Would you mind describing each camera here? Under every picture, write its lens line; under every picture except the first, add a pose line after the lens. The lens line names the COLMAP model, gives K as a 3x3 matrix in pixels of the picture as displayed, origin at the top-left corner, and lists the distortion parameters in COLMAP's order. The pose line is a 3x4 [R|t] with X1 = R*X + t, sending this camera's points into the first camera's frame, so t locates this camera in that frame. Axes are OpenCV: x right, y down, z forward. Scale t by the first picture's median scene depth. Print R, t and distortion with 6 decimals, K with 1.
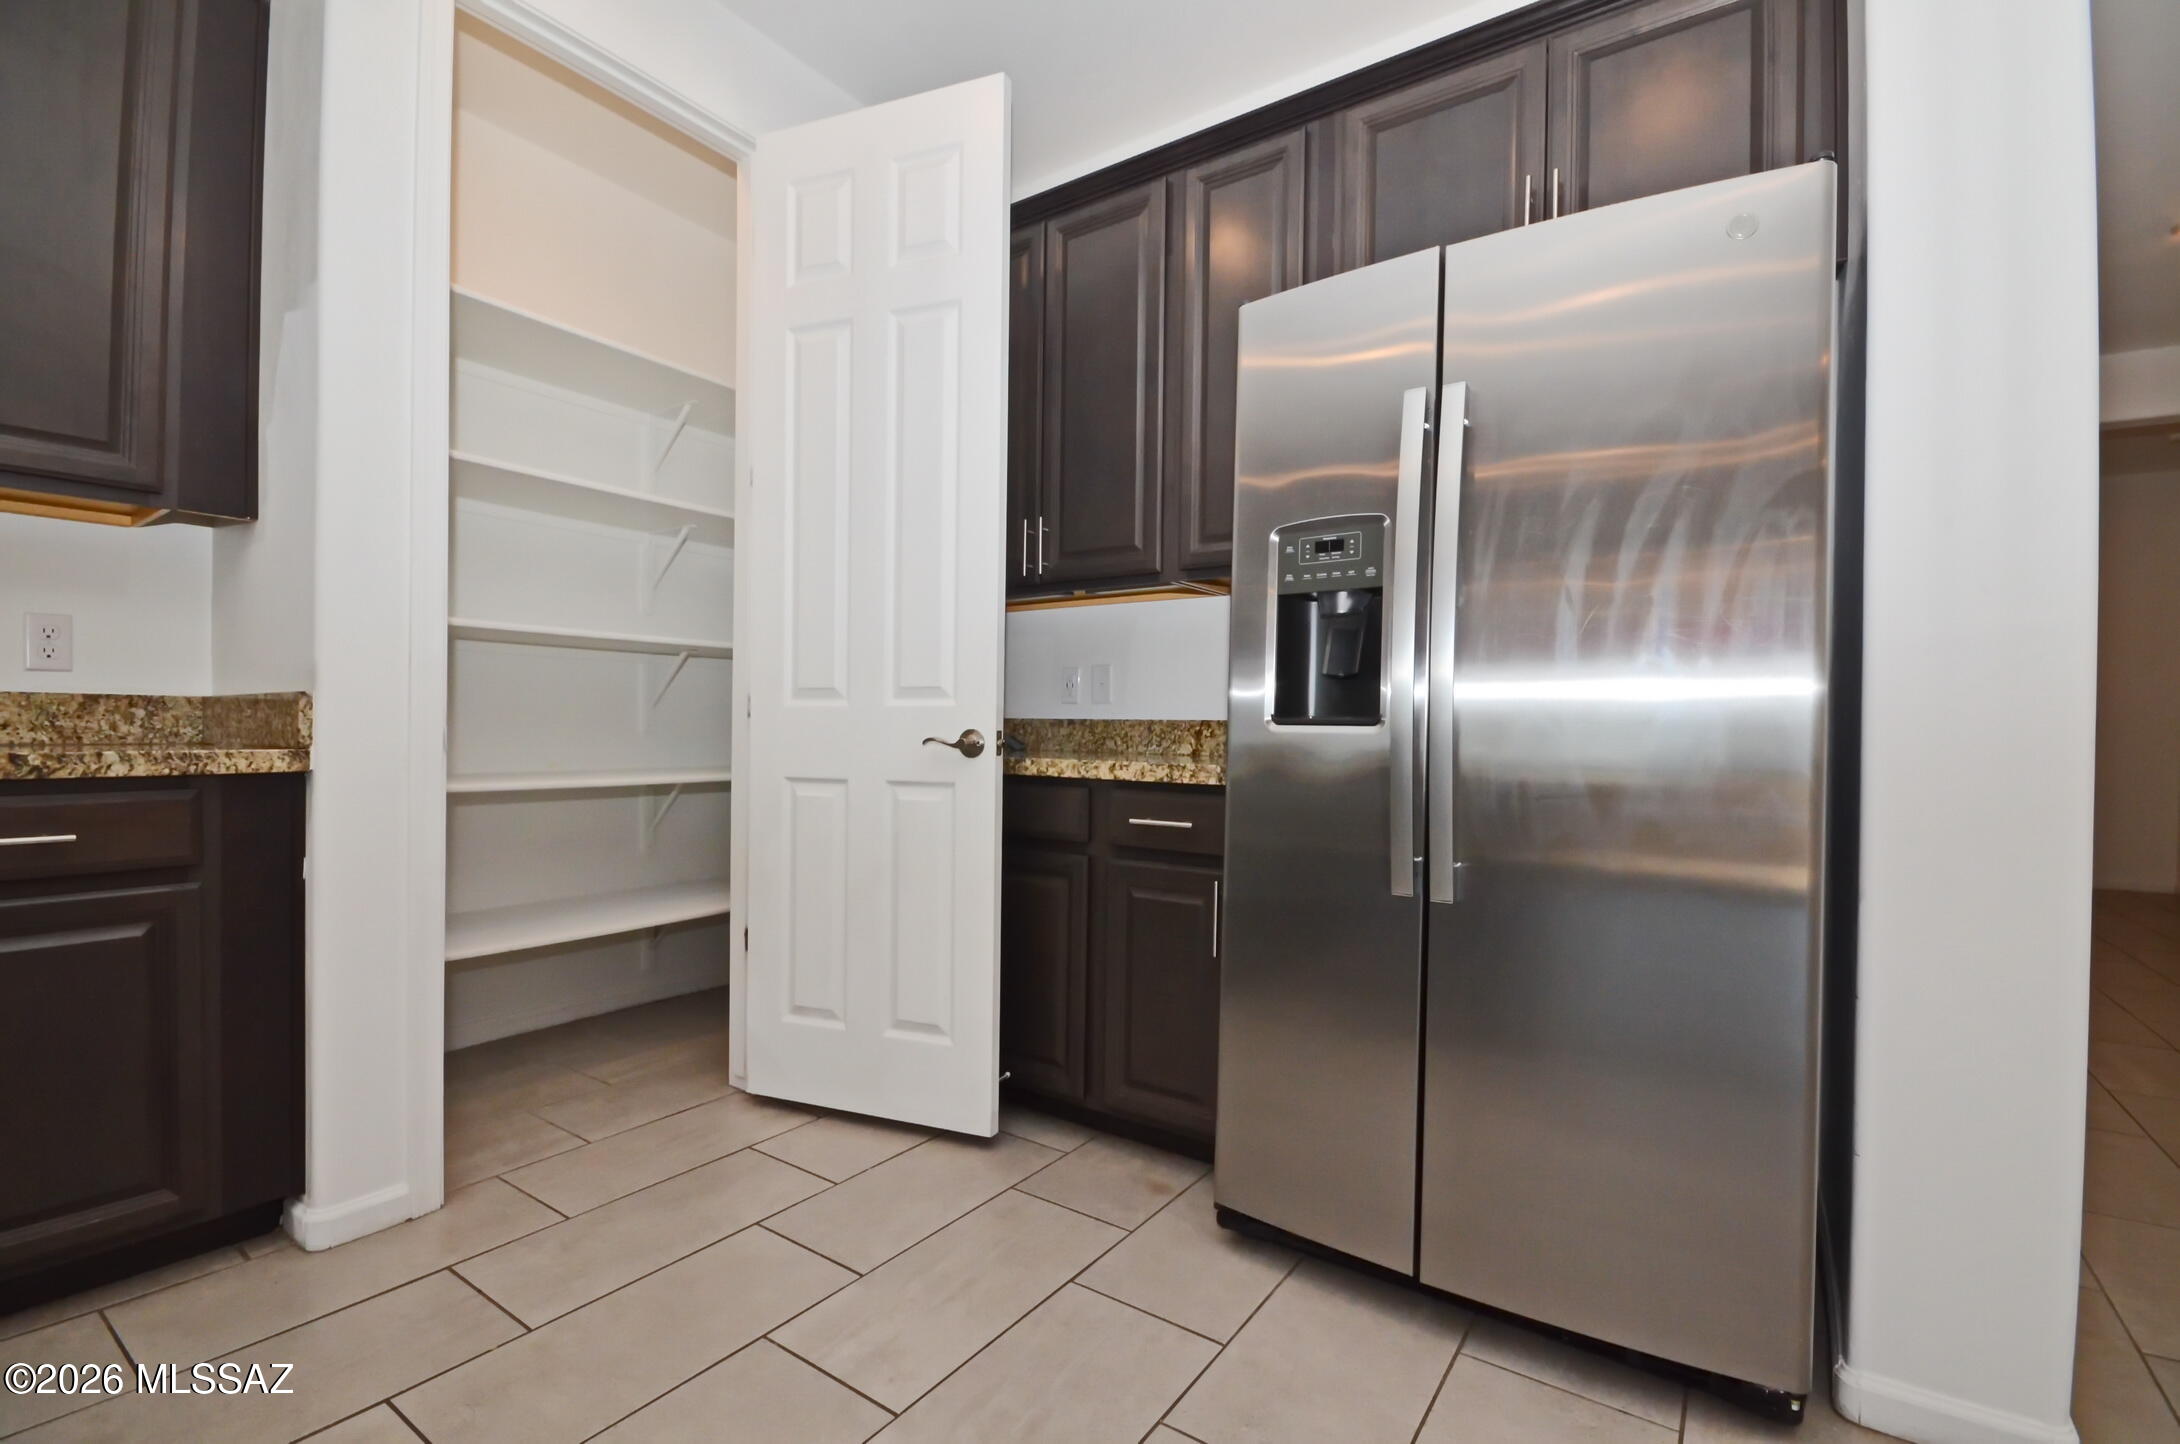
lens RADIAL K [[954.9, 0, 1120.1], [0, 954.9, 730.0], [0, 0, 1]] dist [-0.000248, -0.005501]
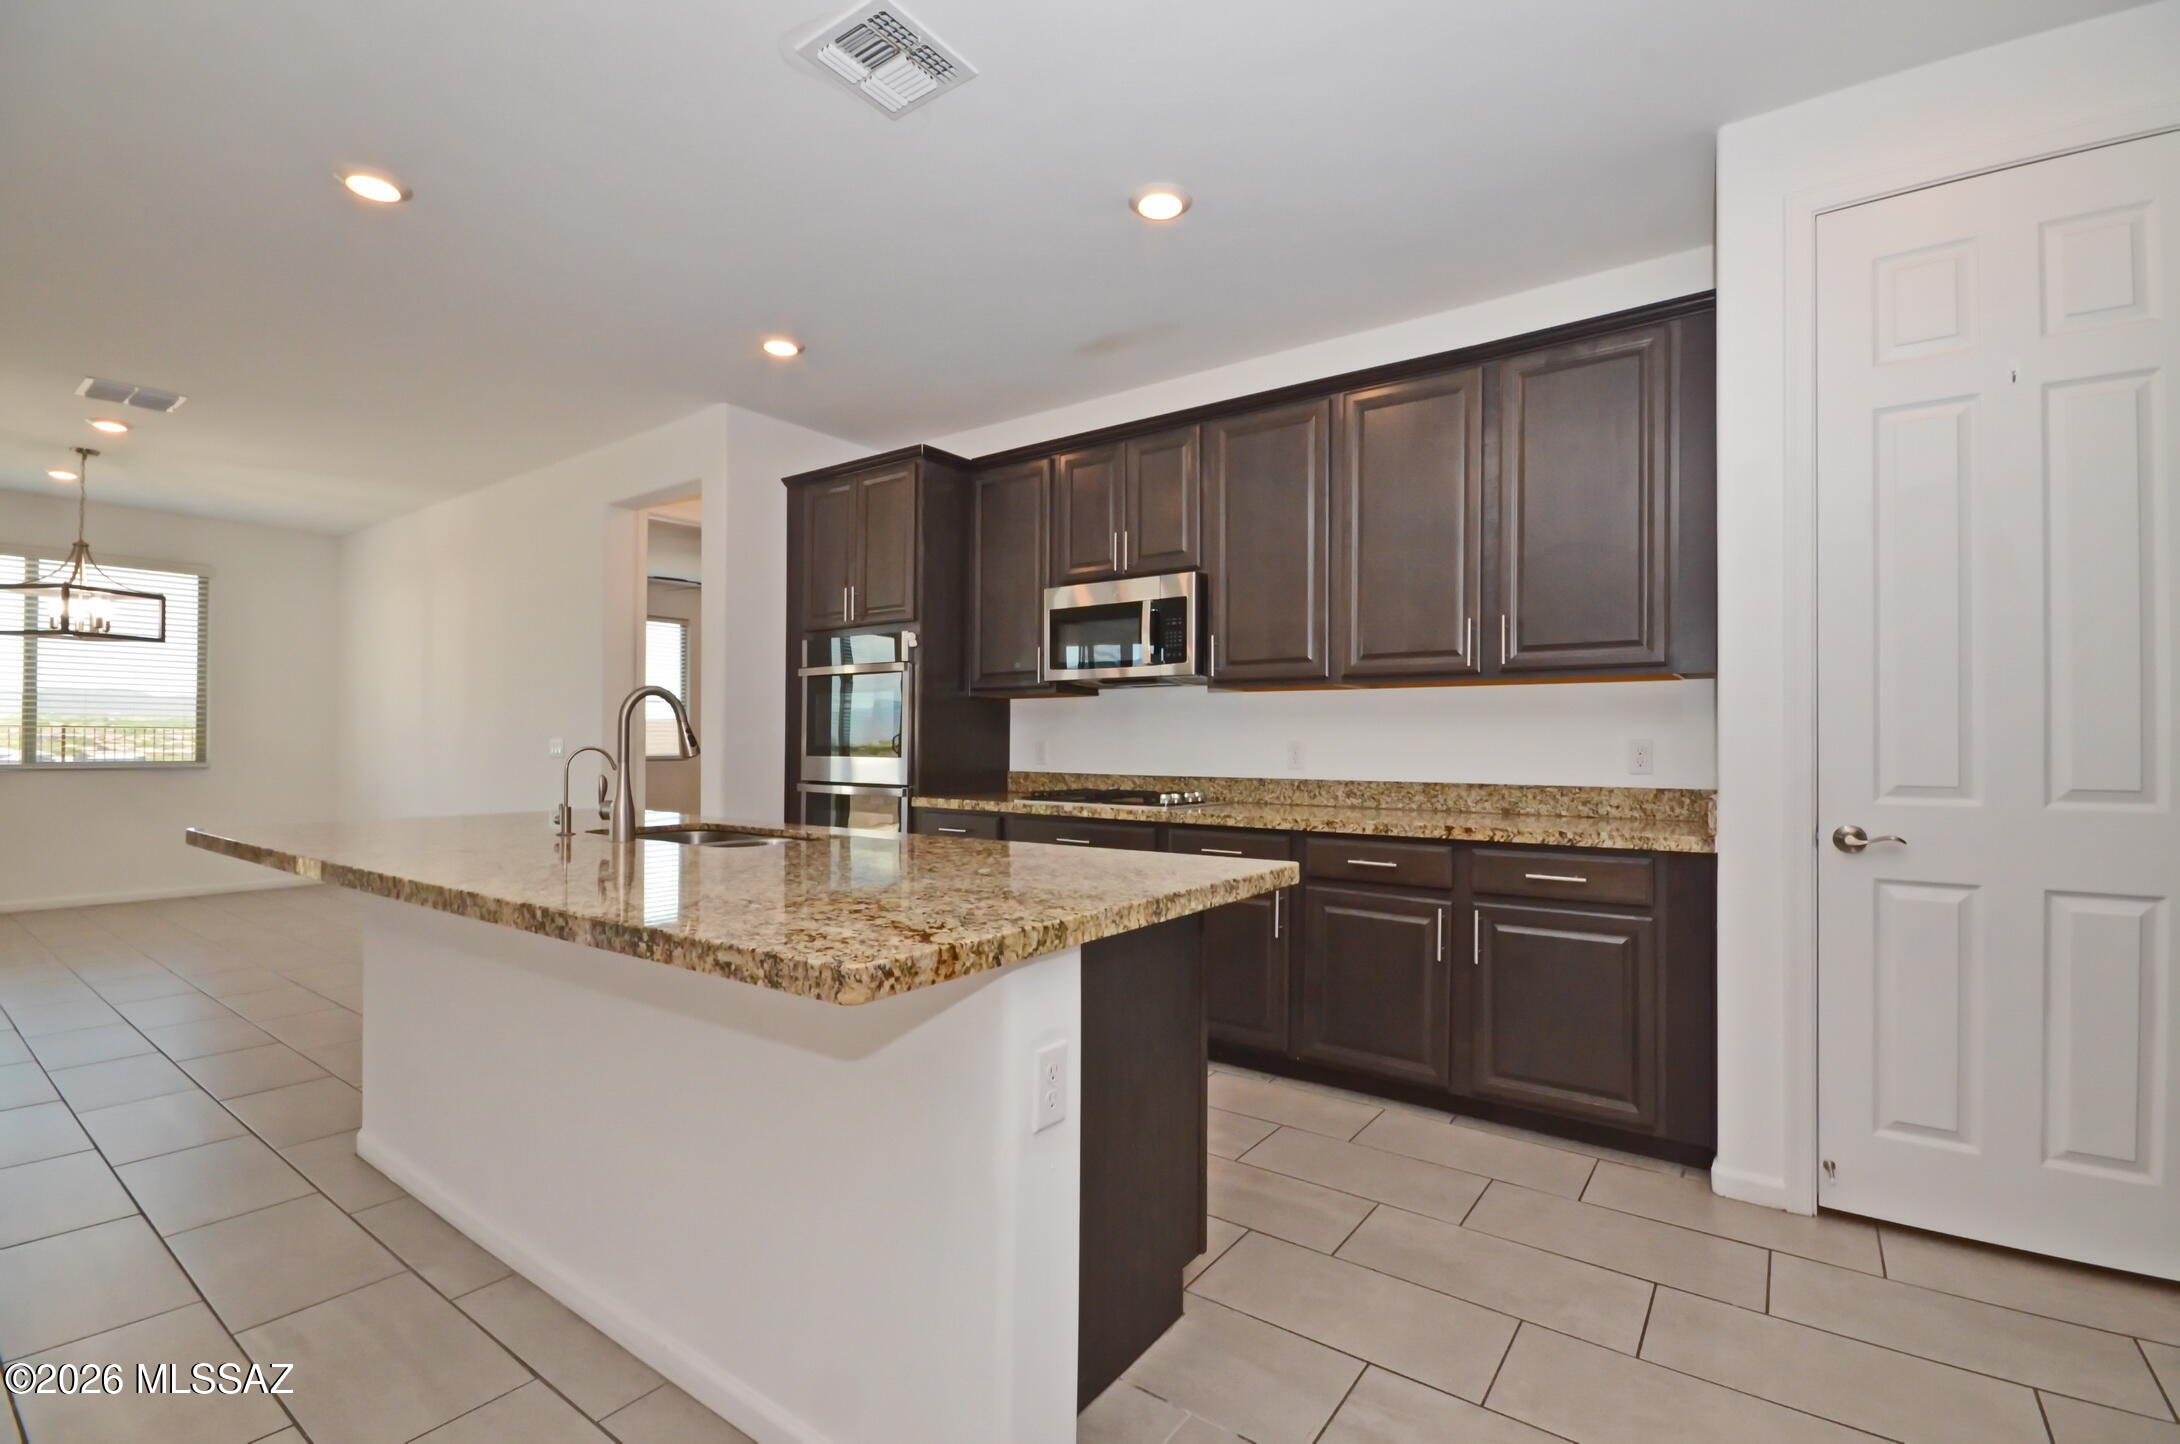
lens RADIAL K [[954.9, 0, 1096.9], [0, 954.9, 736.9], [0, 0, 1]] dist [-0.000248, -0.005501]
pose [[-0.046282, -0.020594, -0.998716, 0.524289], [-0.003360, 0.999785, -0.020460, -0.082948], [0.998923, 0.002409, -0.046342, 0.119439]]
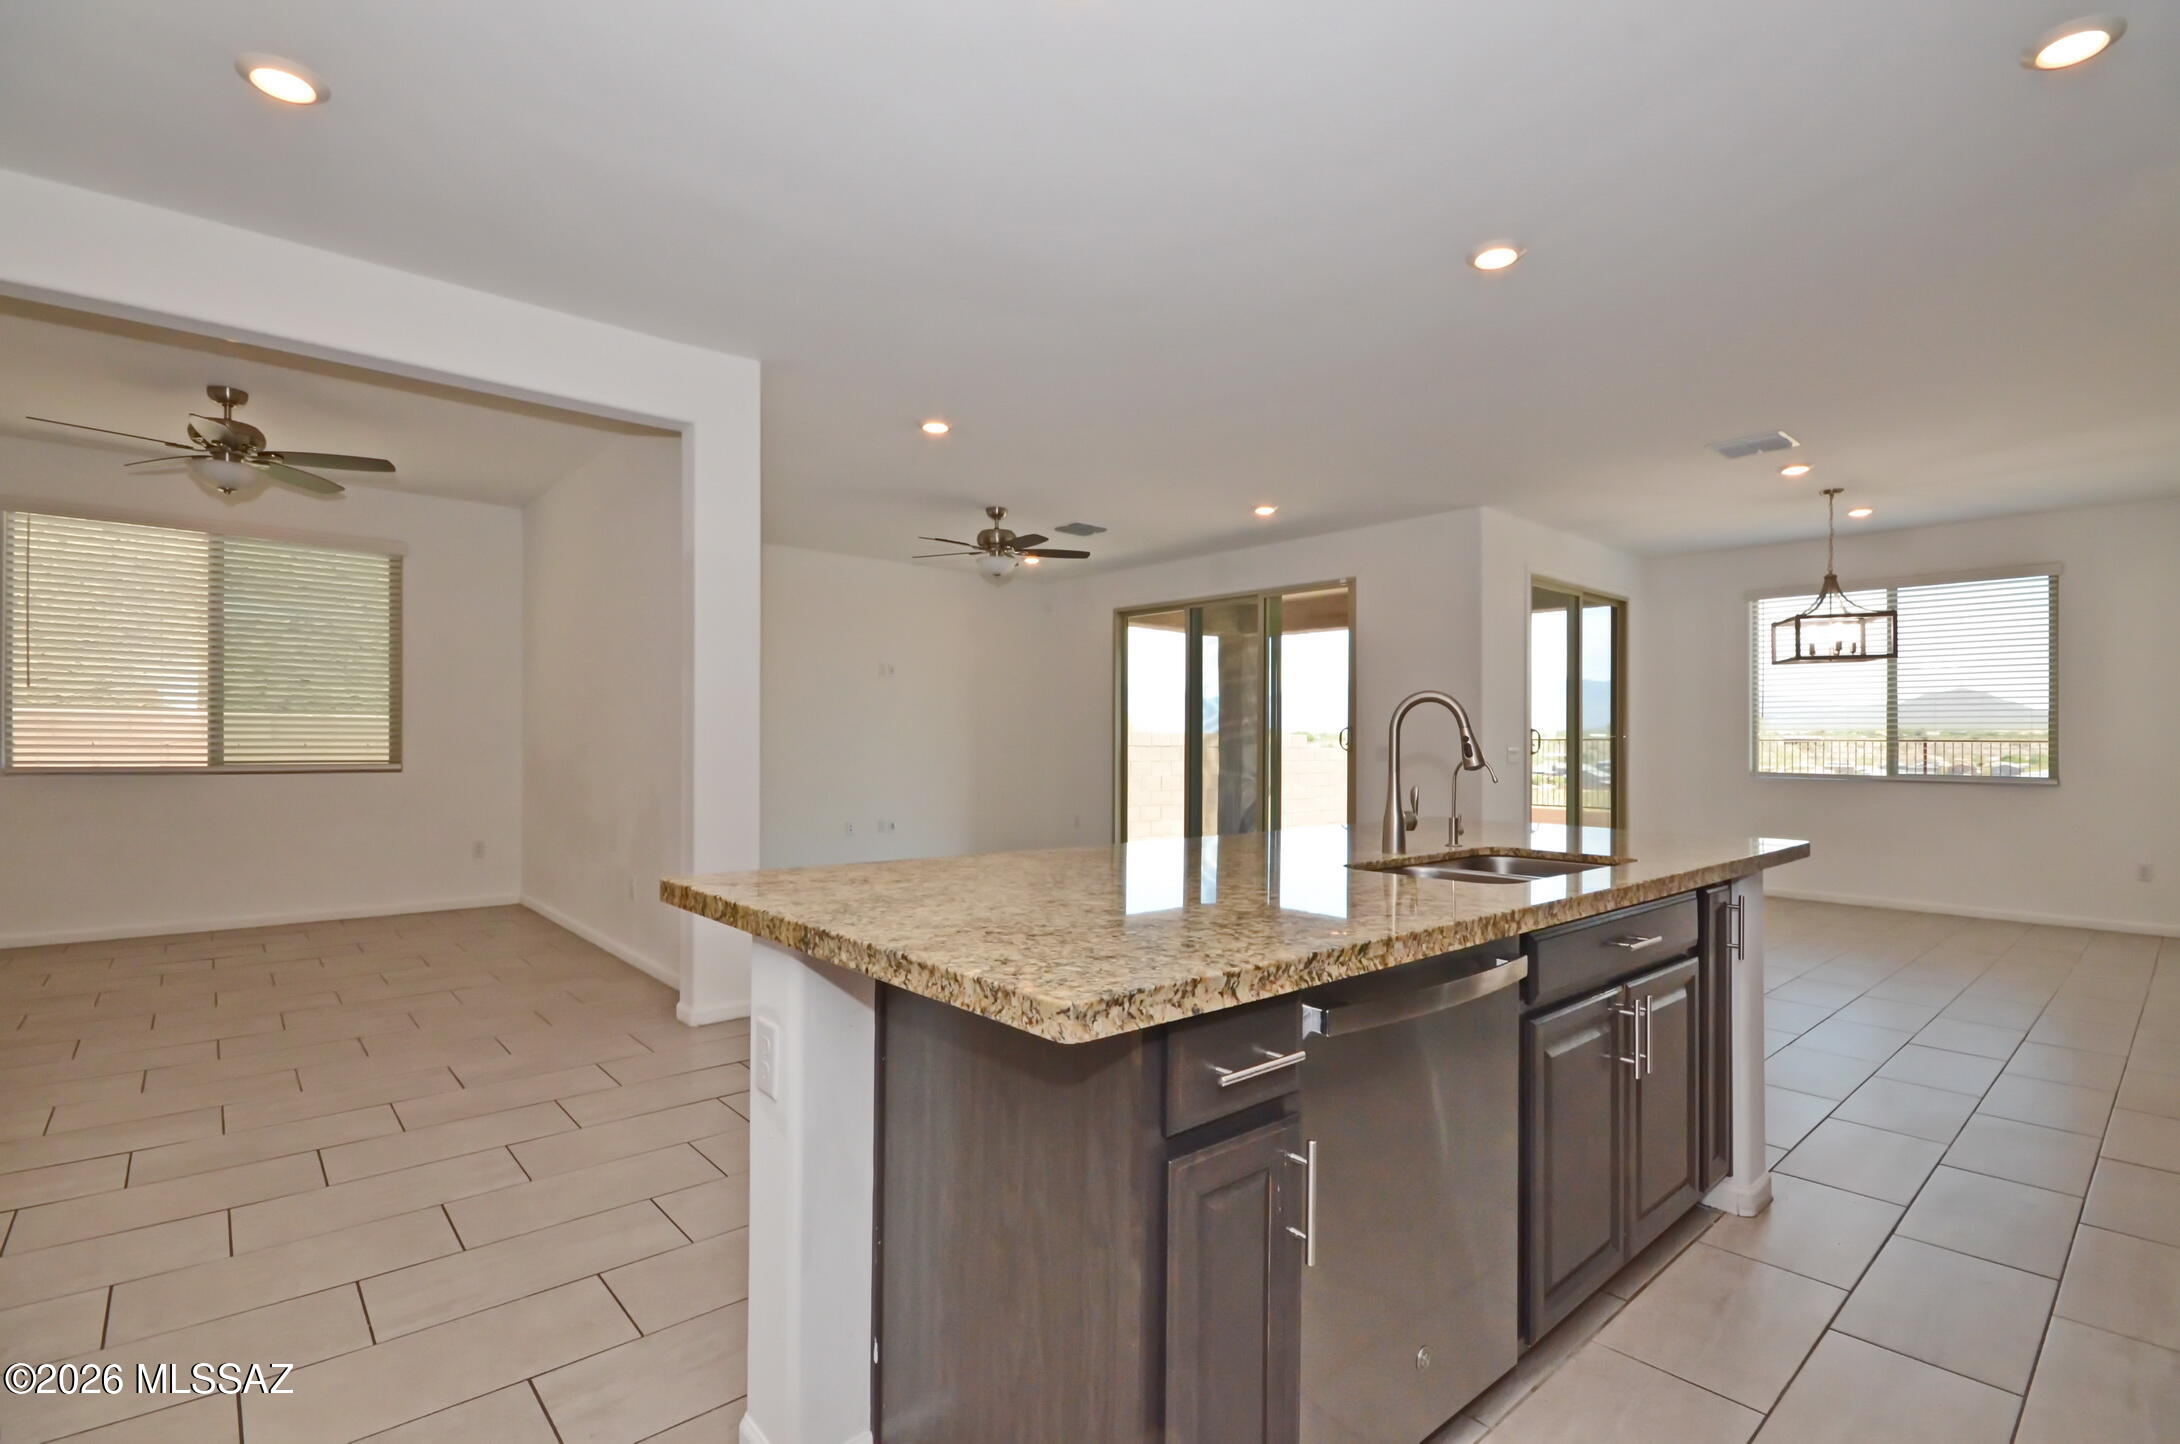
lens RADIAL K [[993.0, 0, 1092.8], [0, 993.0, 731.6], [0, 0, 1]] dist [-0.001833, -0.000720]
pose [[-0.965223, -0.016814, 0.260886, -0.757012], [-0.020938, 0.999696, -0.013034, -0.098804], [-0.260587, -0.018044, -0.965282, 0.820284]]
